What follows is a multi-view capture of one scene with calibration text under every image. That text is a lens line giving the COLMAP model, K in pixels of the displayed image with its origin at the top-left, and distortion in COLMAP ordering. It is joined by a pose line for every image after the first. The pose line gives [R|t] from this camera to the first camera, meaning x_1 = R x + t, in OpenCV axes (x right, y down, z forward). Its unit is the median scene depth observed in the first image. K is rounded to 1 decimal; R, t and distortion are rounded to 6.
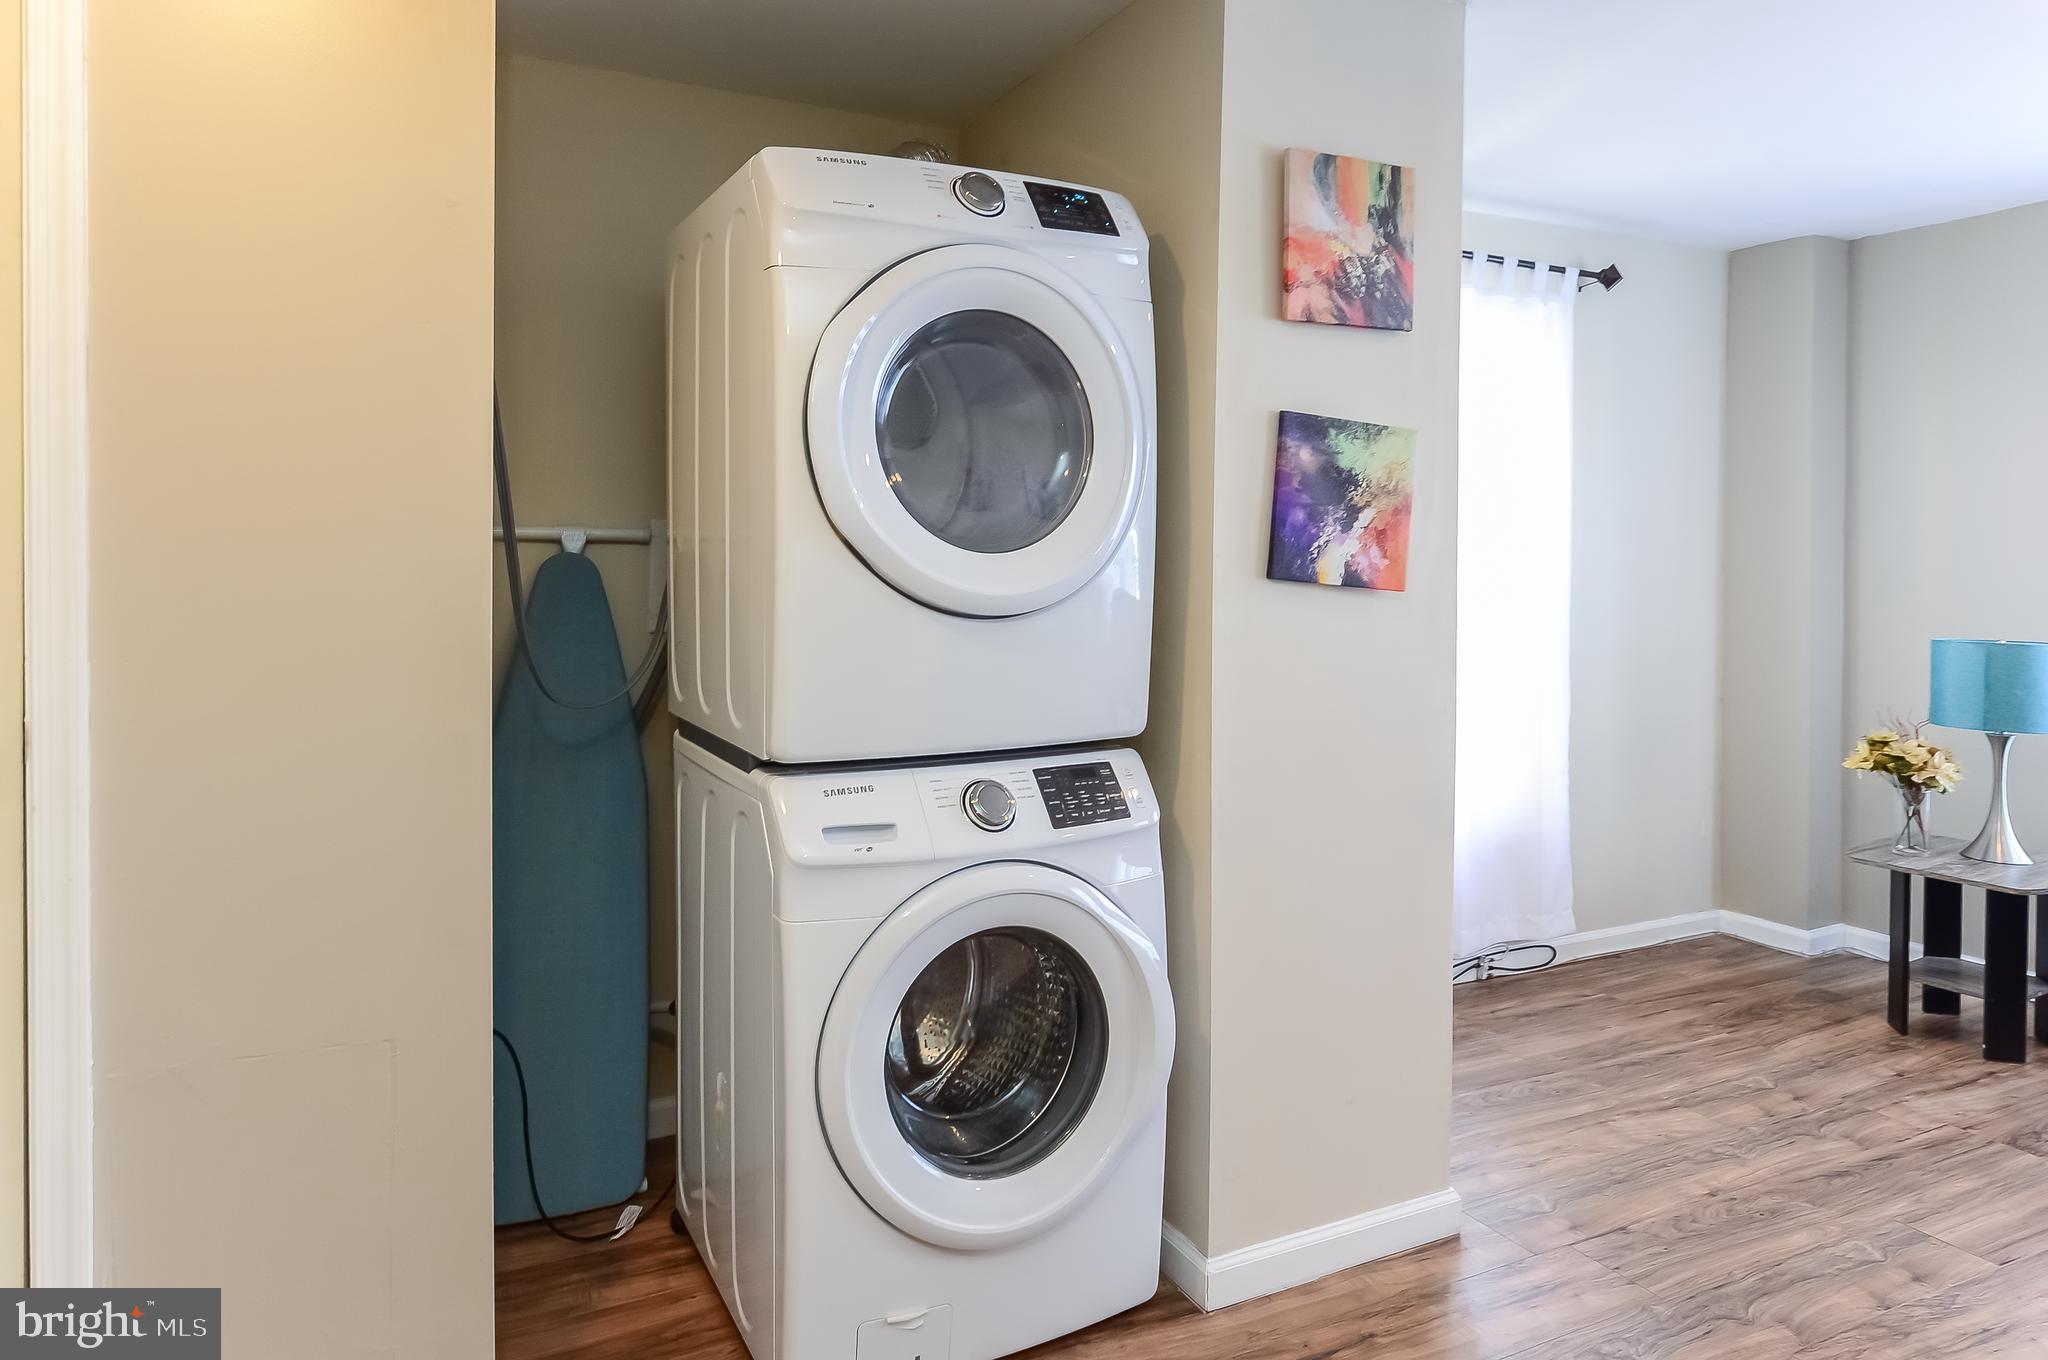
lens RADIAL K [[1231.3, 0, 961.0], [0, 1231.3, 577.9], [0, 0, 1]] dist [0.001288, -0.000688]
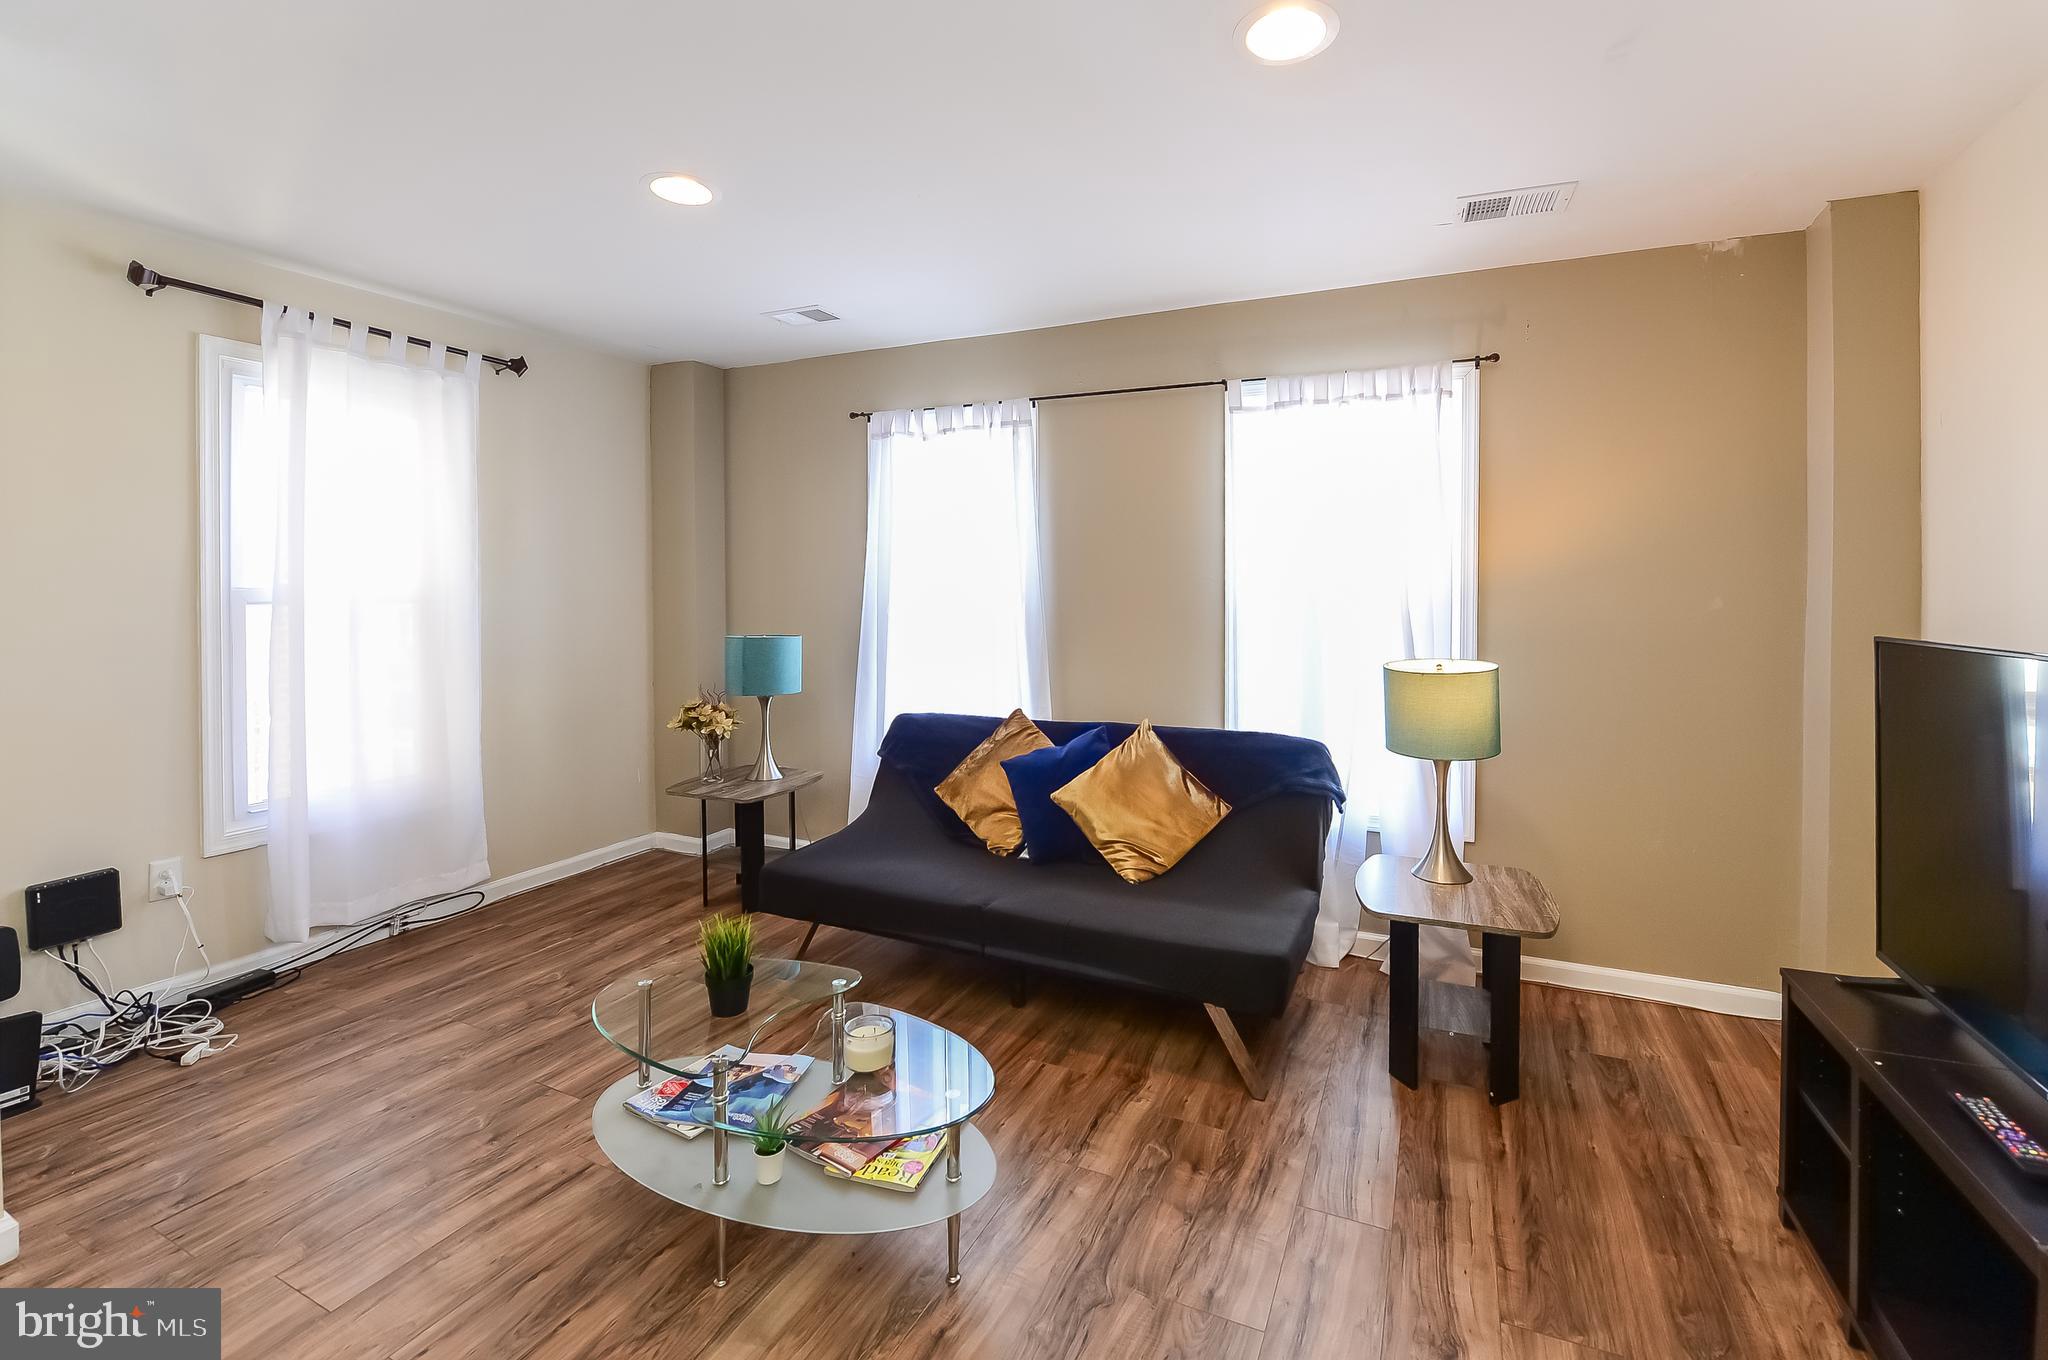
lens RADIAL K [[855.4, 0, 1023.1], [0, 855.4, 592.1], [0, 0, 1]] dist [-0.019917, -0.000350]
pose [[0.767113, -0.010305, 0.641429, 0.653957], [0.015311, 0.999880, -0.002248, 0.007002], [-0.641329, 0.011545, 0.767179, -0.039908]]
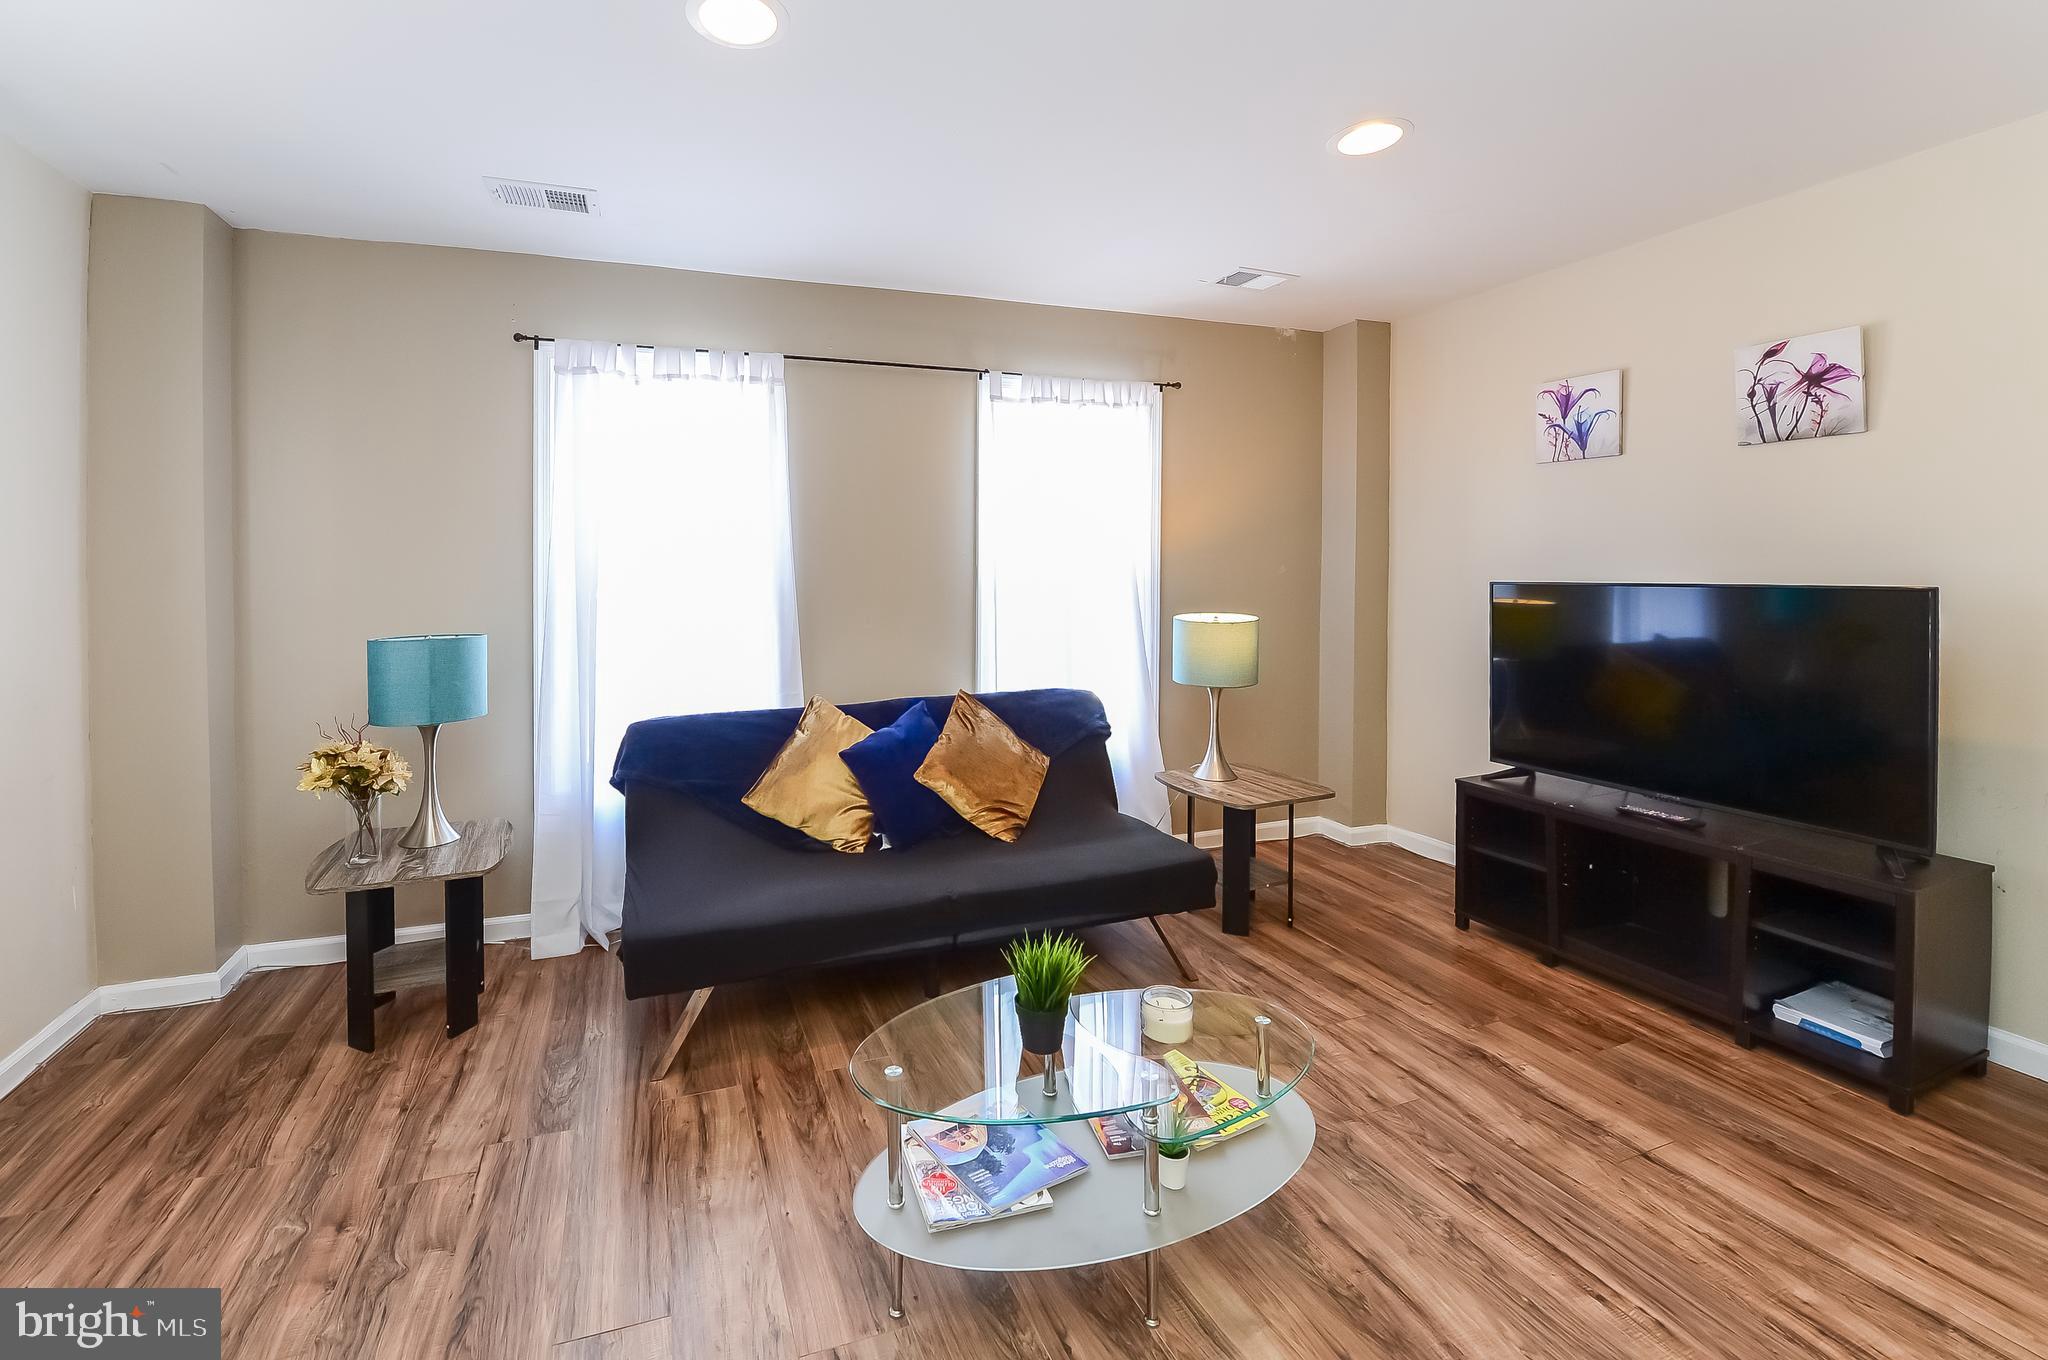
lens RADIAL K [[870.5, 0, 960.4], [0, 870.5, 567.5], [0, 0, 1]] dist [-0.022065, -0.000513]
pose [[0.113031, -0.009901, 0.993542, 0.249909], [0.027505, 0.999598, 0.006832, 0.000217], [-0.993211, 0.026555, 0.113258, 0.729908]]
